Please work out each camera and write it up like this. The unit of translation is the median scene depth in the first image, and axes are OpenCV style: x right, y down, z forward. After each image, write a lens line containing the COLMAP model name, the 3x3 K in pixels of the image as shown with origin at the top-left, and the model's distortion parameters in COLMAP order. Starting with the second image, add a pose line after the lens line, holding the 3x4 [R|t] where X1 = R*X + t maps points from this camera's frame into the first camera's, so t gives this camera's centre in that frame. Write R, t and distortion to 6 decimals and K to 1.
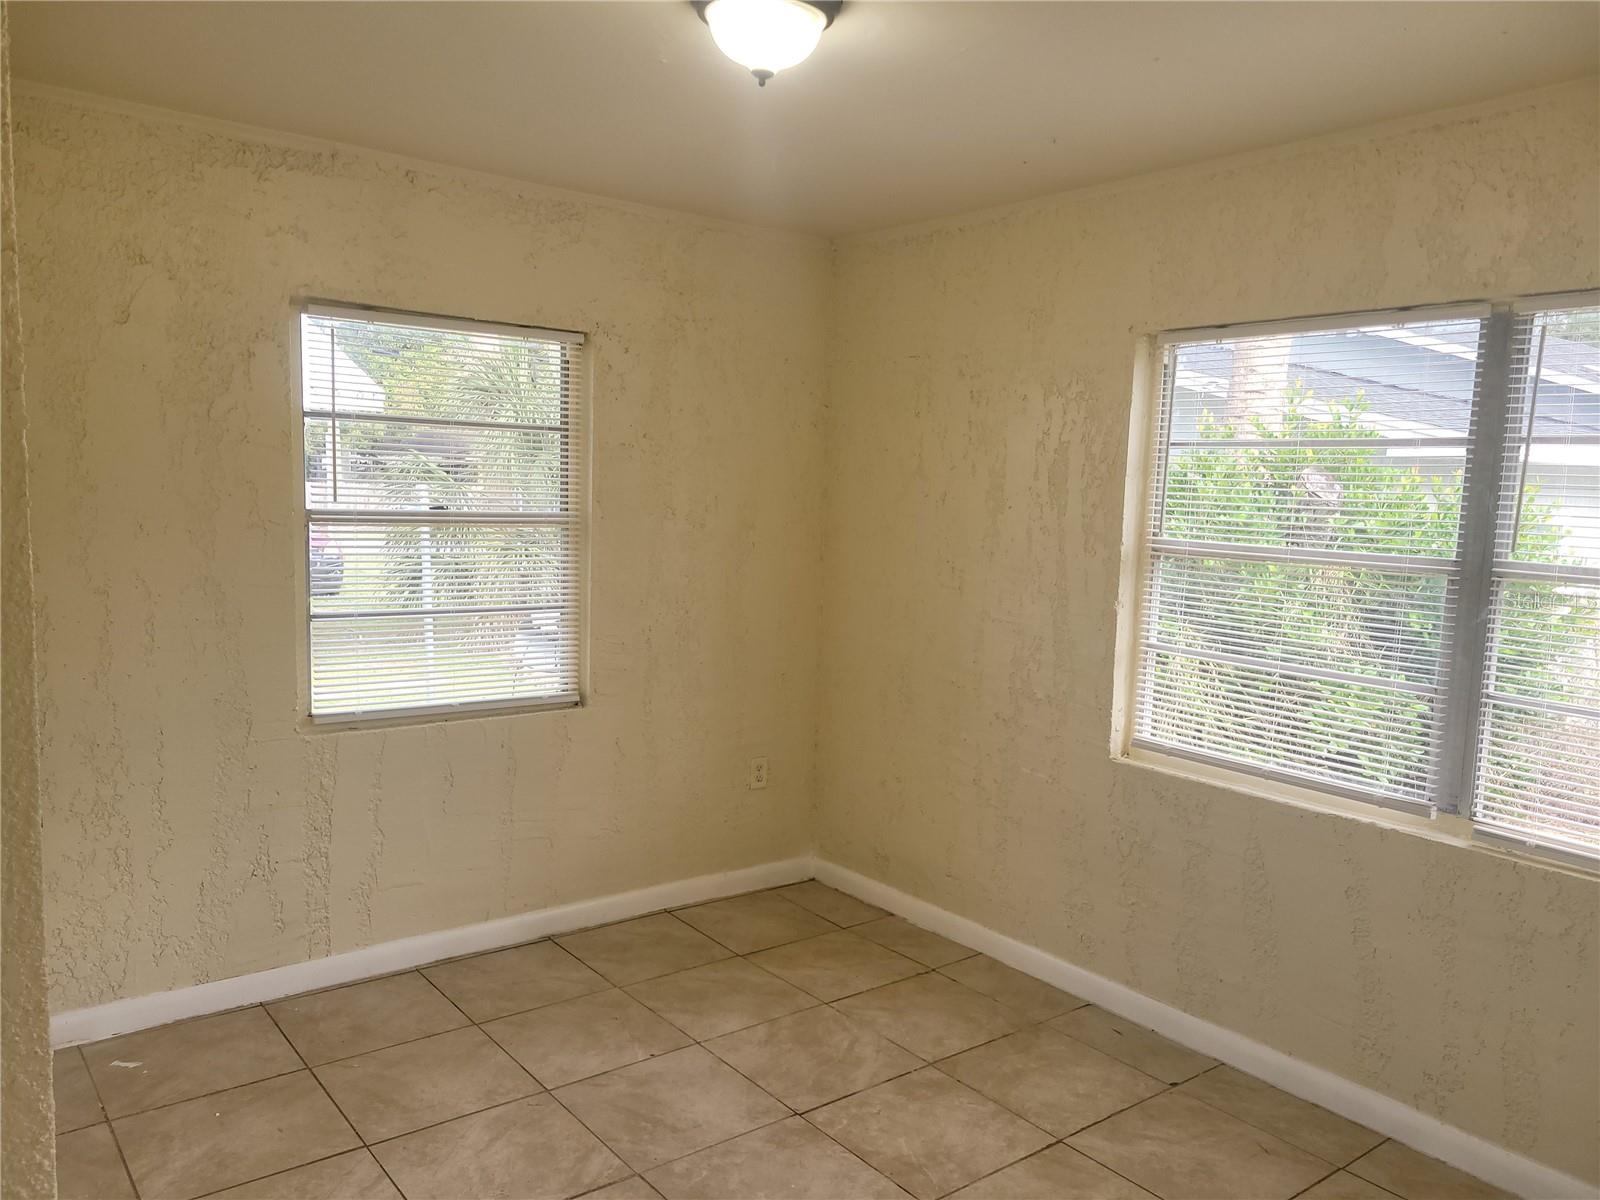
lens RADIAL K [[1206.3, 0, 797.7], [0, 1206.3, 624.4], [0, 0, 1]] dist [0.047425, -0.028622]
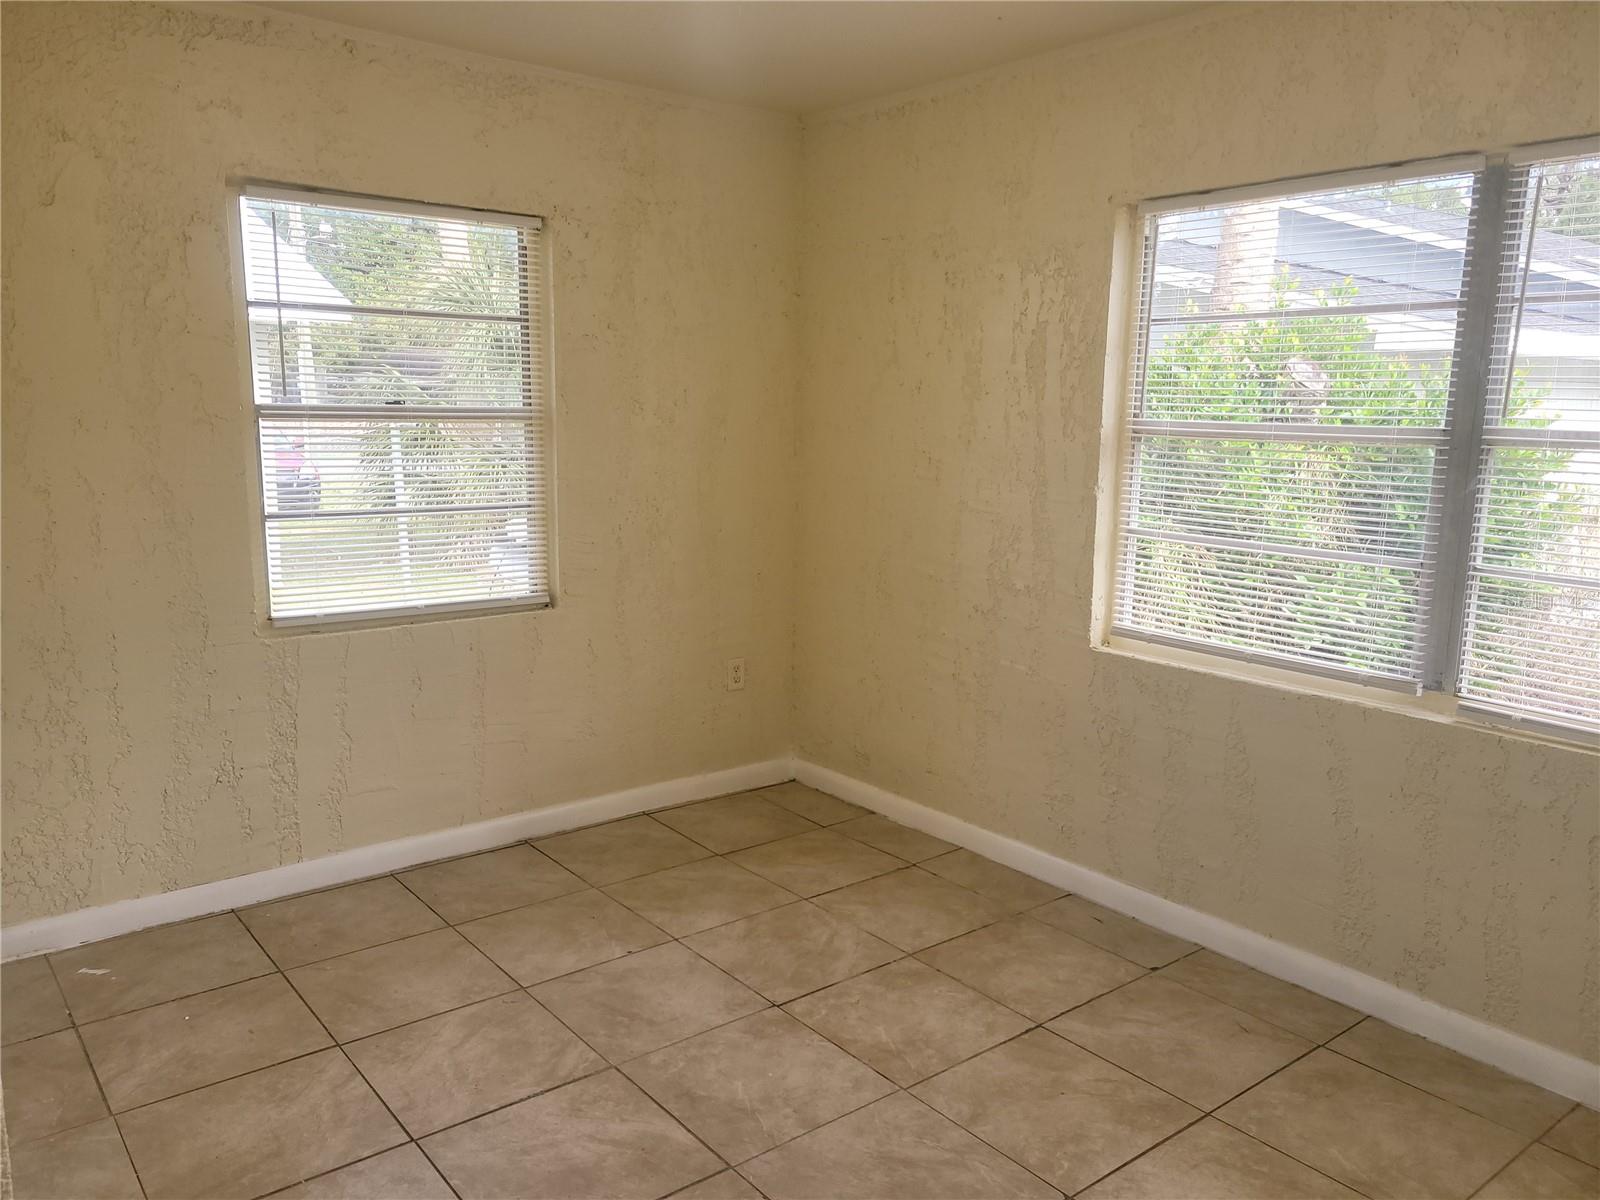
lens RADIAL K [[1206.3, 0, 795.4], [0, 1206.3, 612.1], [0, 0, 1]] dist [0.047425, -0.028622]
pose [[0.999791, -0.018851, 0.007964, 0.011879], [0.018363, 0.998176, 0.057512, 0.021440], [-0.009034, -0.057354, 0.998313, 0.024791]]
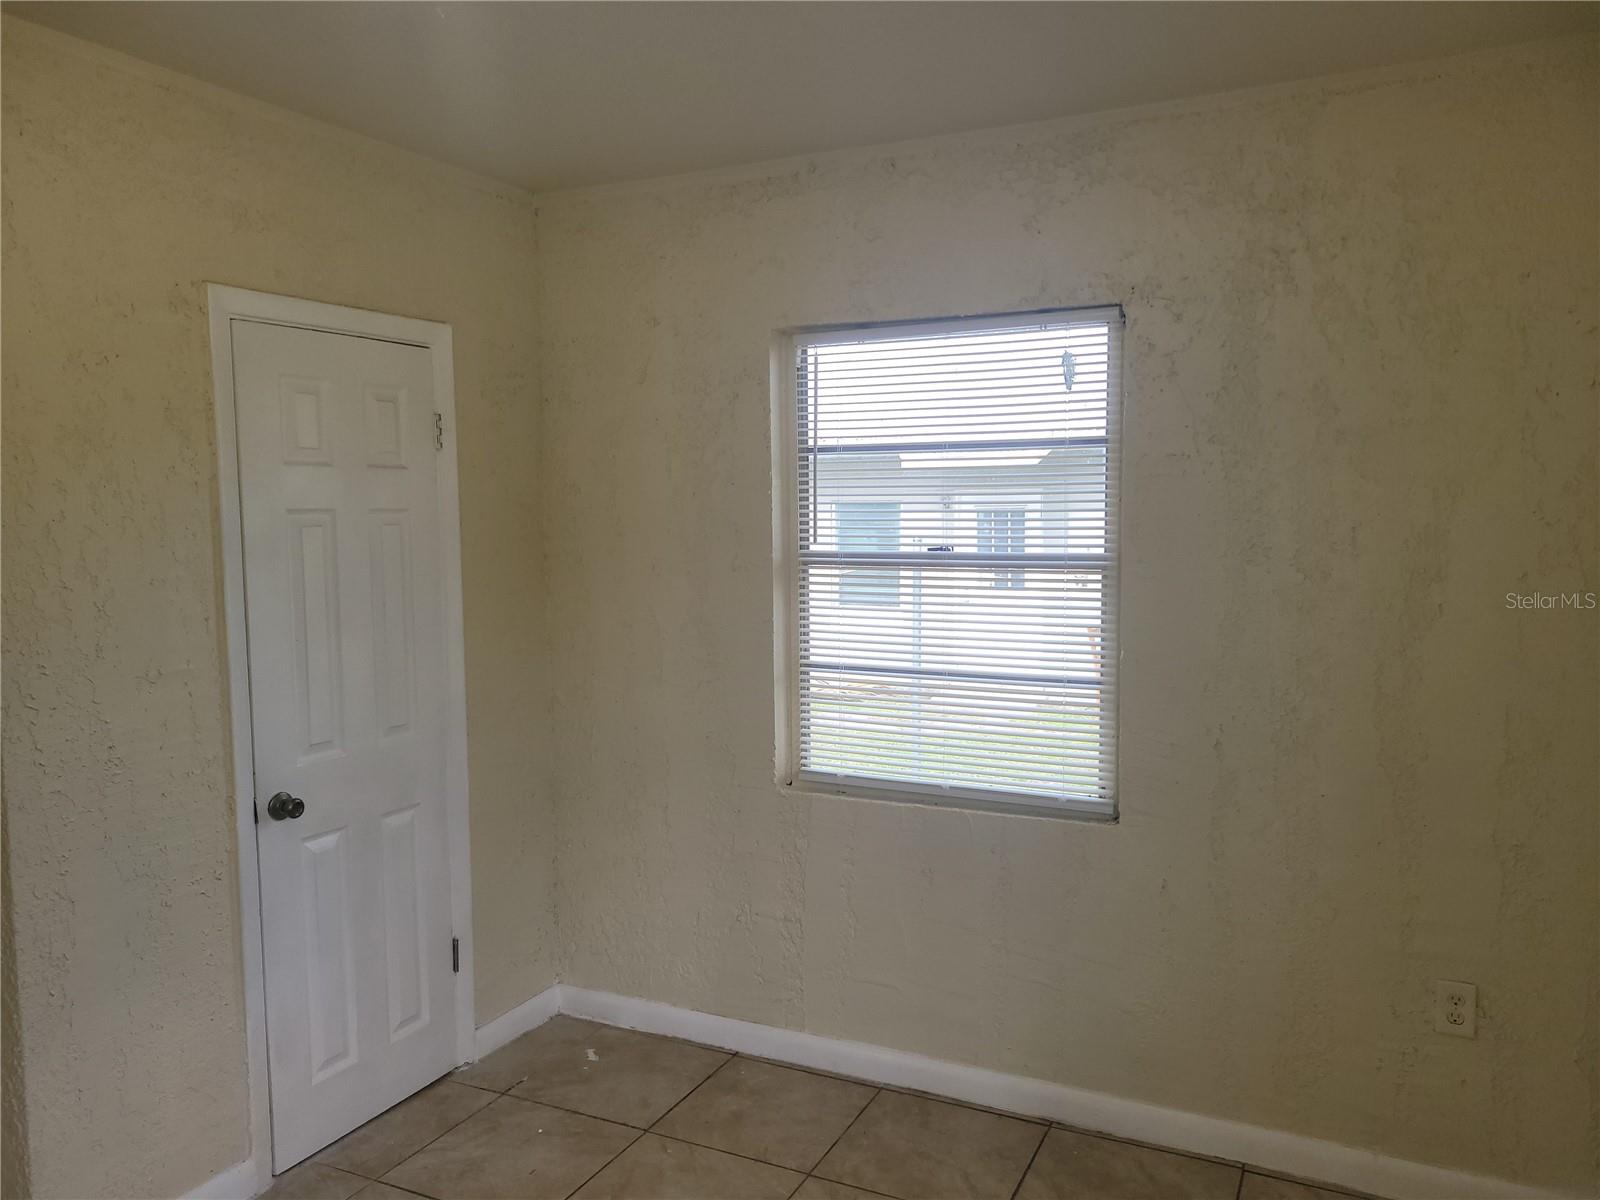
lens RADIAL K [[1206.3, 0, 789.9], [0, 1206.3, 615.3], [0, 0, 1]] dist [0.047425, -0.028622]
pose [[0.439652, 0.046902, -0.896943, 0.428866], [-0.082115, 0.996552, 0.011861, -0.054300], [0.894407, 0.068438, 0.441988, 0.569436]]
